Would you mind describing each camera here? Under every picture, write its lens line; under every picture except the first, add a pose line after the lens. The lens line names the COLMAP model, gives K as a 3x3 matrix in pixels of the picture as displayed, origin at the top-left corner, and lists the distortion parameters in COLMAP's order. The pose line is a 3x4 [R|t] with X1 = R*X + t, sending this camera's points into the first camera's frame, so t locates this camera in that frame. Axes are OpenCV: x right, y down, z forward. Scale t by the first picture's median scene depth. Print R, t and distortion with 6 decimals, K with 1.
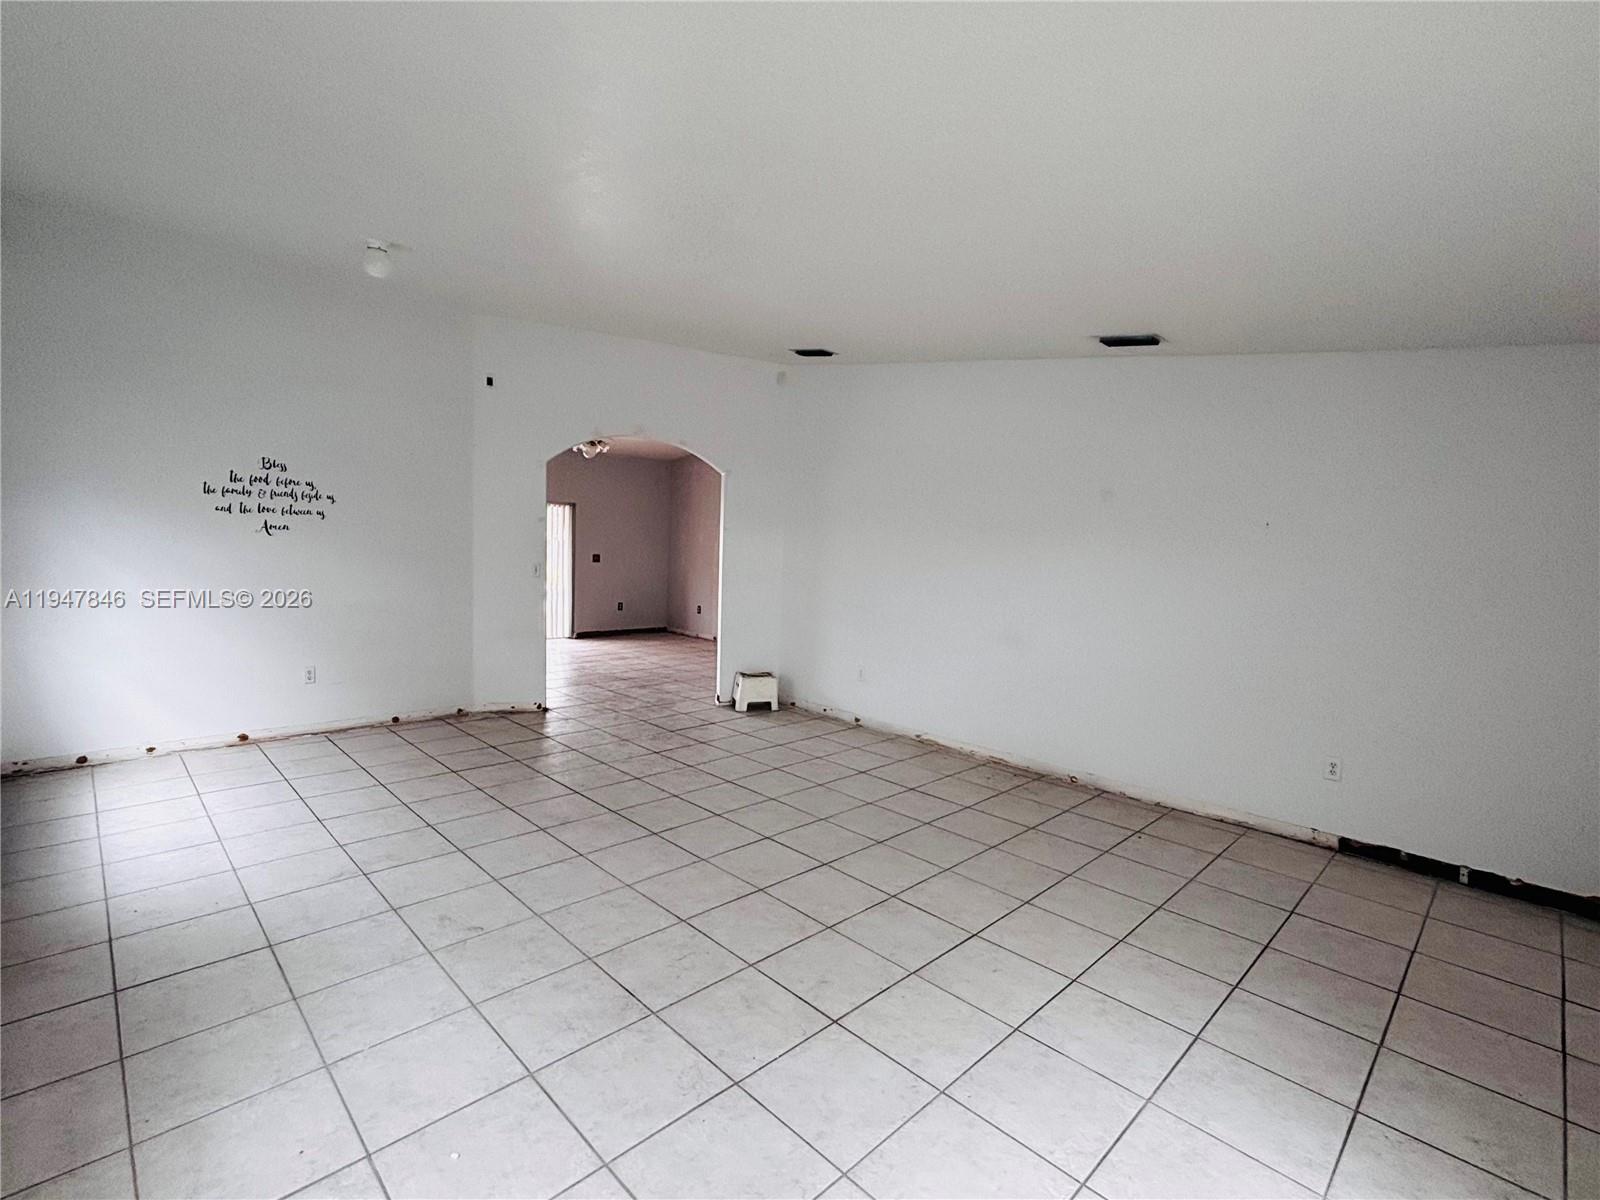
lens RADIAL K [[736.8, 0, 805.1], [0, 736.8, 595.4], [0, 0, 1]] dist [-0.000180, -0.000803]
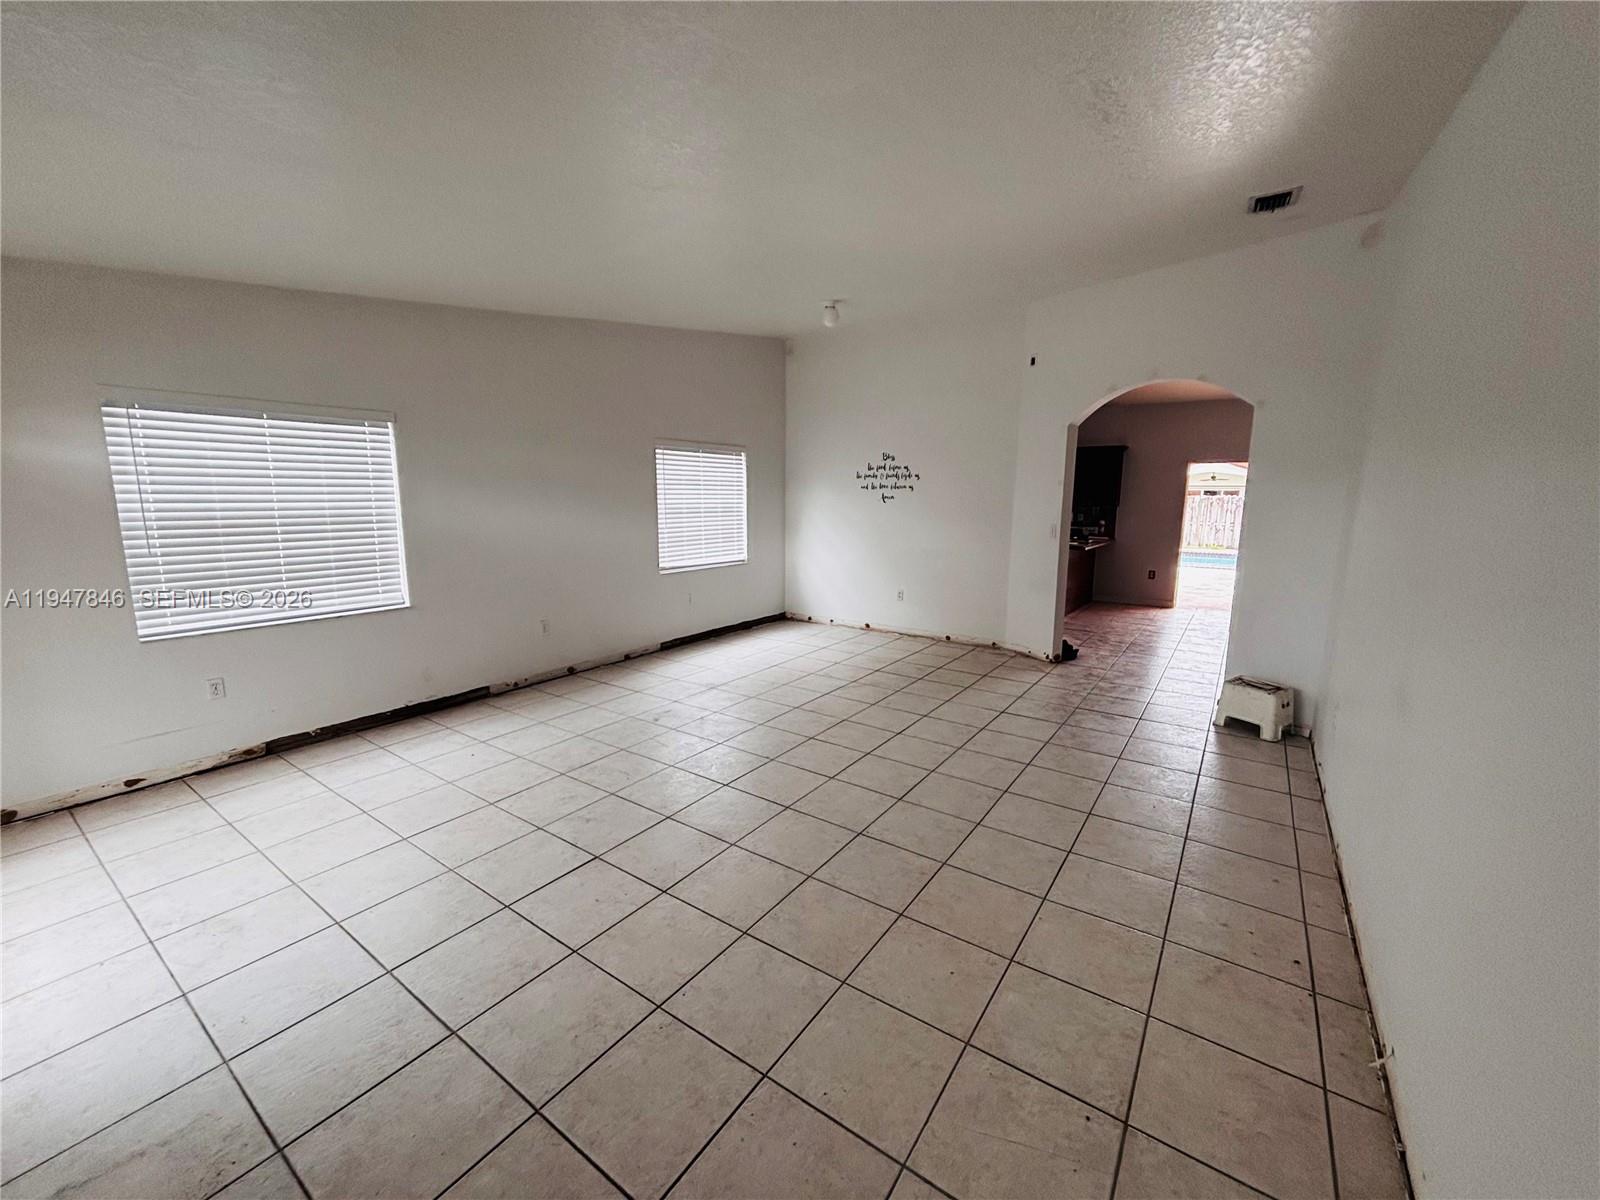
lens RADIAL K [[633.0, 0, 798.4], [0, 633.0, 608.0], [0, 0, 1]] dist [-0.008781, 0.002699]
pose [[0.182316, 0.142884, -0.972803, 0.595615], [-0.068646, 0.988820, 0.132371, -0.025351], [0.980841, 0.042646, 0.190087, 0.573263]]
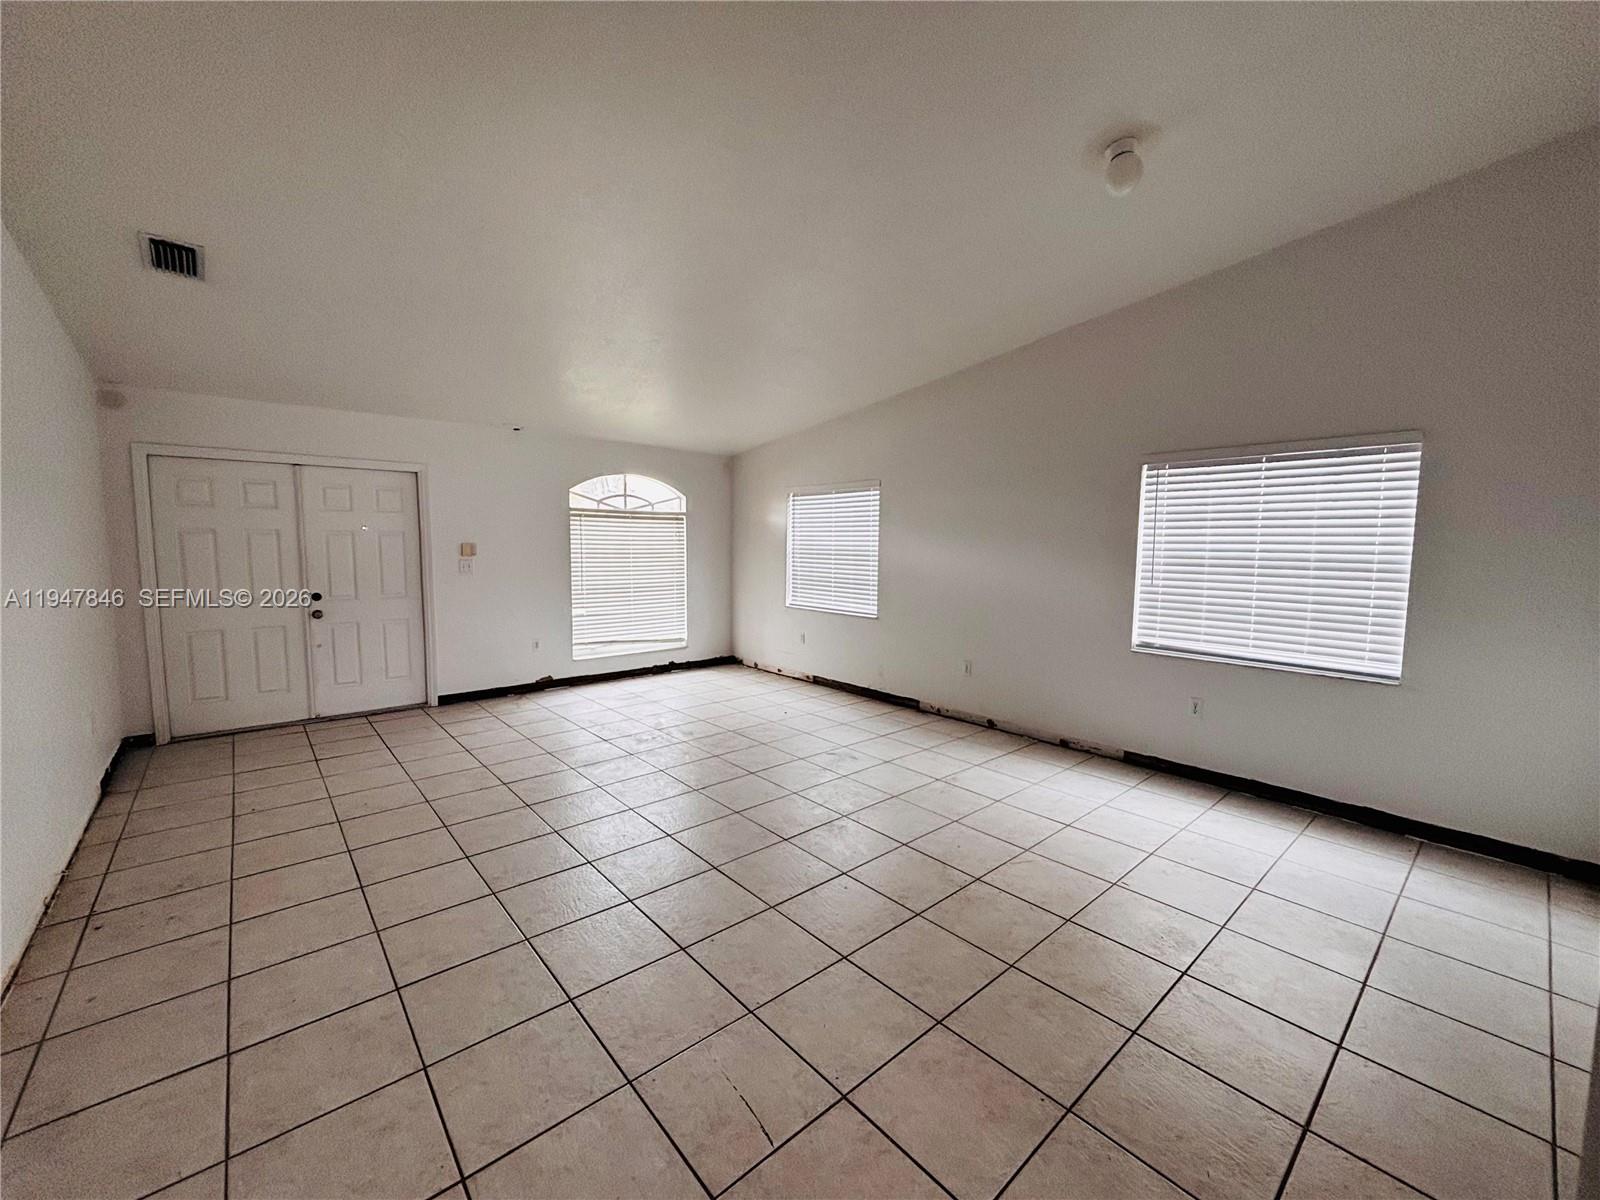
lens RADIAL K [[633.0, 0, 792.6], [0, 633.0, 598.4], [0, 0, 1]] dist [-0.008781, 0.002699]
pose [[-0.996354, -0.043736, 0.073259, -0.248170], [-0.031537, 0.986599, 0.160088, -0.096558], [-0.079278, 0.157194, -0.984381, 1.374343]]
